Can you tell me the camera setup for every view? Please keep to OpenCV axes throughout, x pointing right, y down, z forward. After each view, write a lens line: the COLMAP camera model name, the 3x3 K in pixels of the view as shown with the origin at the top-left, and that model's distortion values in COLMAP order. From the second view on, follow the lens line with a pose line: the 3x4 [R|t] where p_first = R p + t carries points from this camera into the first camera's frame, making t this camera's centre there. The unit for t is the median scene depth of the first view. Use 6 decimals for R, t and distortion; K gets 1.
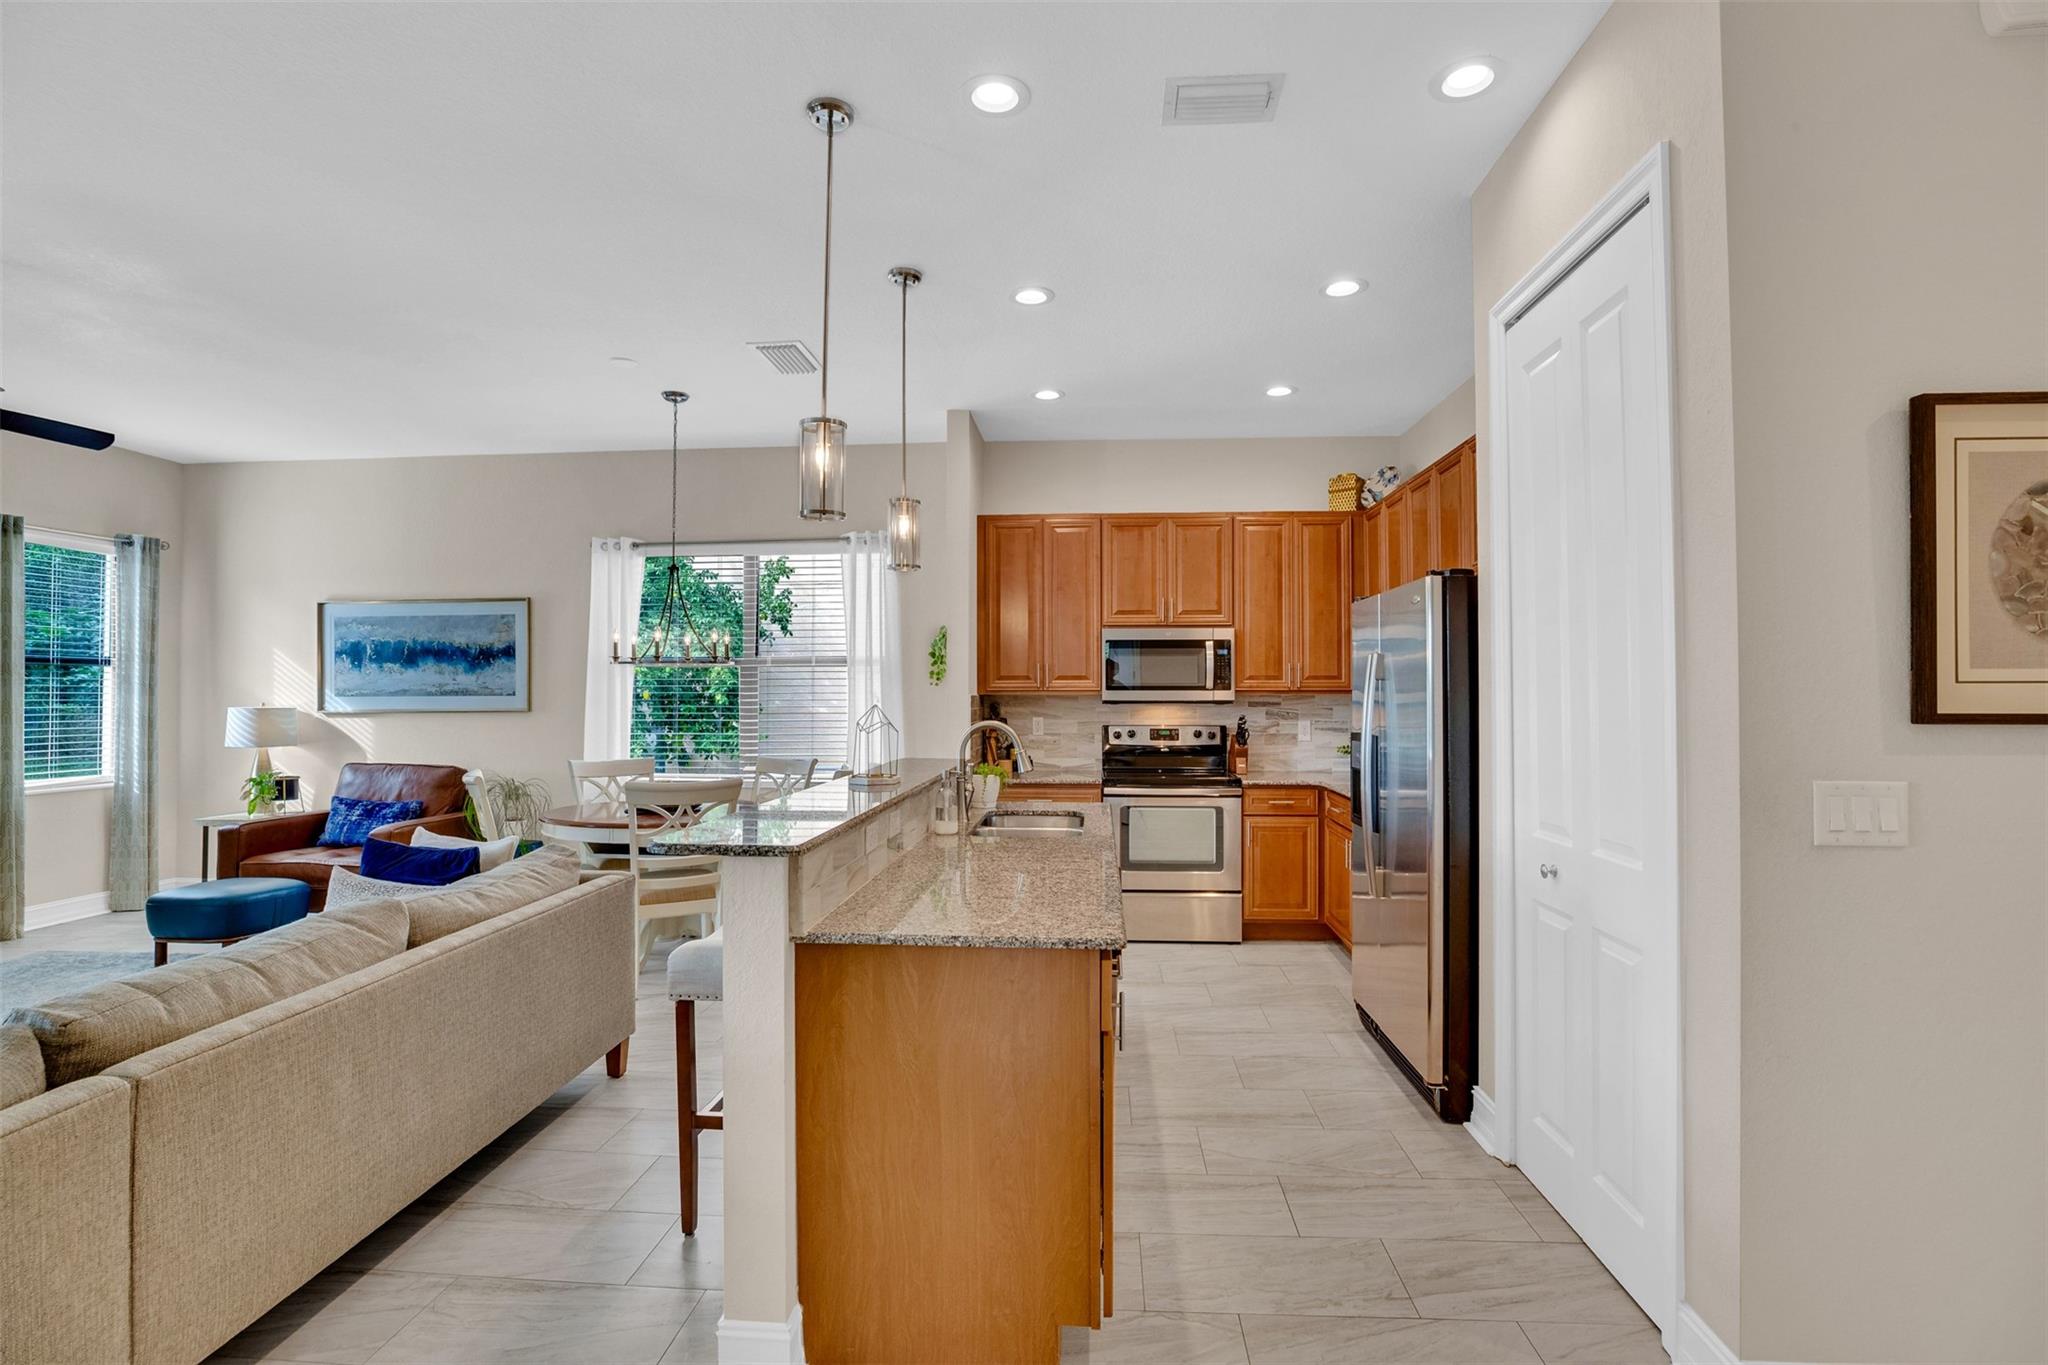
lens RADIAL K [[941.7, 0, 1034.0], [0, 941.7, 678.3], [0, 0, 1]] dist [-0.046171, 0.013923]
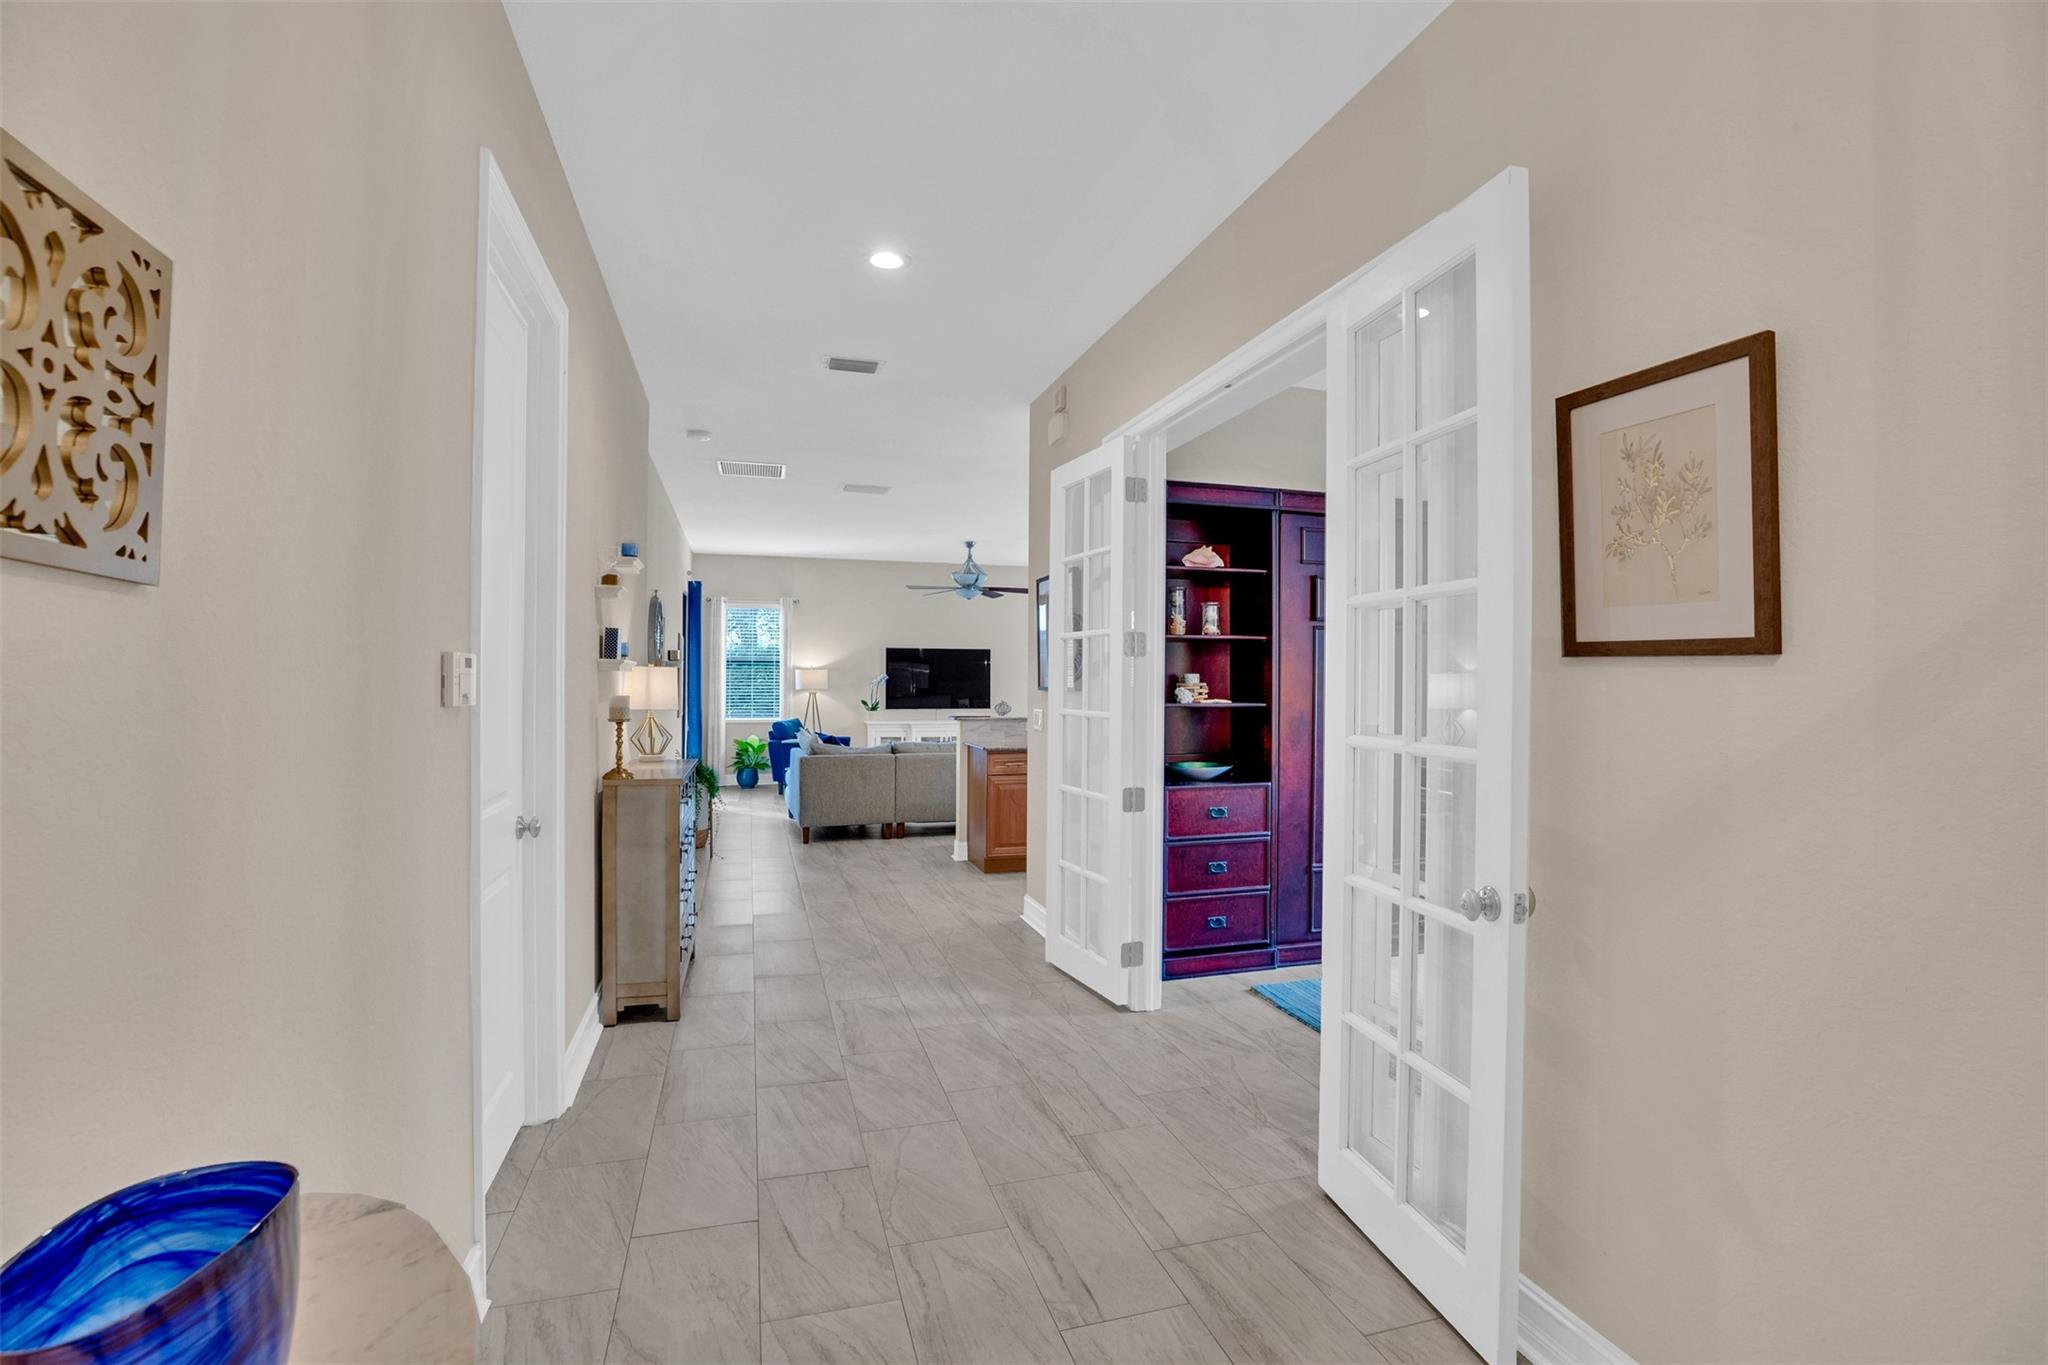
lens RADIAL K [[941.7, 0, 1034.0], [0, 941.7, 678.3], [0, 0, 1]] dist [-0.046171, 0.013923]
pose [[0.355355, 0.003297, -0.934726, 1.158128], [0.008351, 0.999943, 0.006702, -0.002946], [0.934694, -0.010188, 0.355307, -0.034061]]
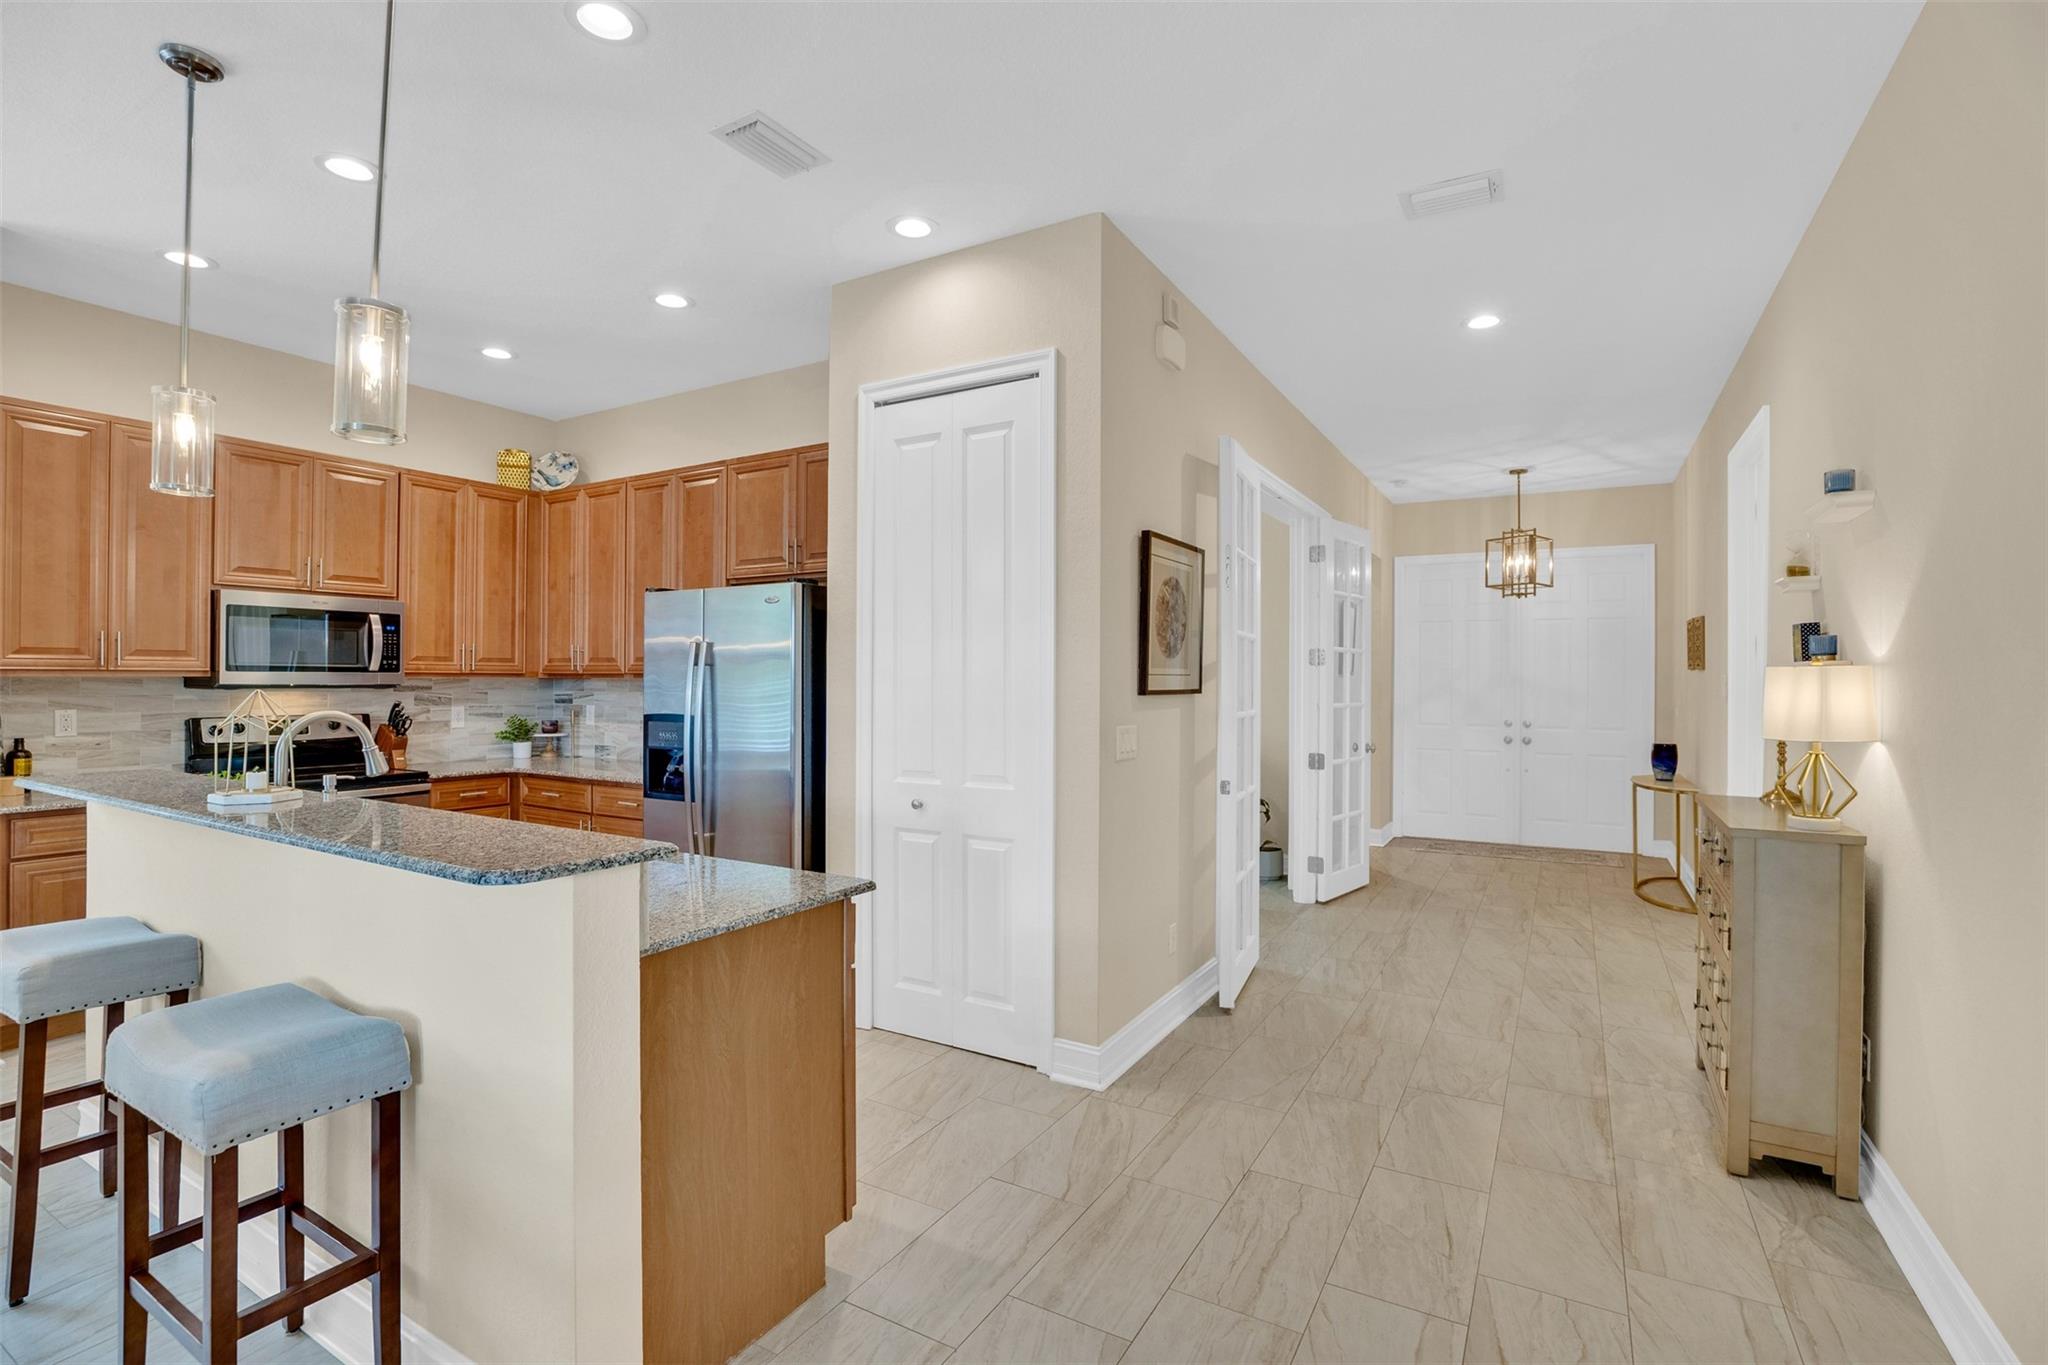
lens RADIAL K [[941.7, 0, 1034.0], [0, 941.7, 678.3], [0, 0, 1]] dist [-0.046171, 0.013923]
pose [[0.437936, 0.004810, 0.898993, -0.292497], [-0.020146, 0.999787, 0.004465, 0.002383], [-0.898780, -0.020067, 0.437940, 0.094443]]
